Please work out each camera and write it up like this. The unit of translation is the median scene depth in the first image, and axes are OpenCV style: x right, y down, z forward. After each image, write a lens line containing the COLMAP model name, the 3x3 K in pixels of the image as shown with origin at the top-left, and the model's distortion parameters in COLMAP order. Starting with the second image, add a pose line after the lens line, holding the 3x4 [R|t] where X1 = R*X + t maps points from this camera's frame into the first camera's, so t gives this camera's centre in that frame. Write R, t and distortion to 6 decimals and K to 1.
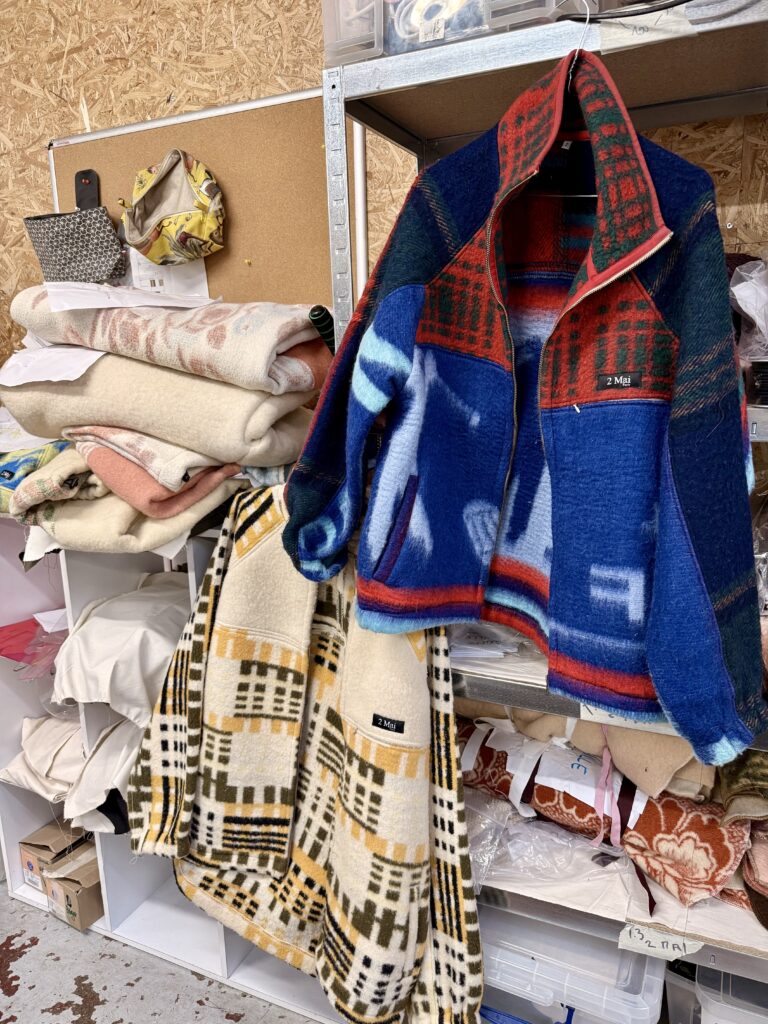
lens RADIAL K [[709.1, 0, 383.7], [0, 709.1, 512.3], [0, 0, 1]] dist [0.039562, -0.003743]
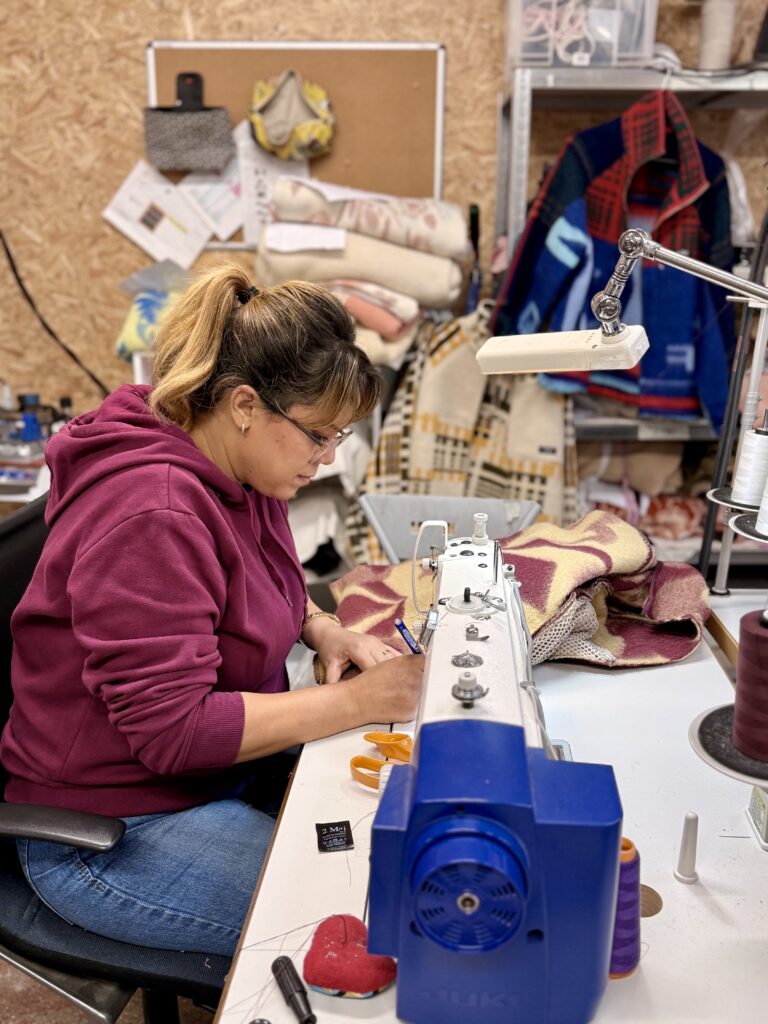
lens RADIAL K [[895.6, 0, 382.9], [0, 895.6, 513.8], [0, 0, 1]] dist [0.072037, -0.036440]
pose [[0.920022, -0.079452, 0.383728, -1.082260], [0.054690, 0.995680, 0.075034, 0.228831], [-0.388032, -0.048047, 0.920393, -0.792111]]
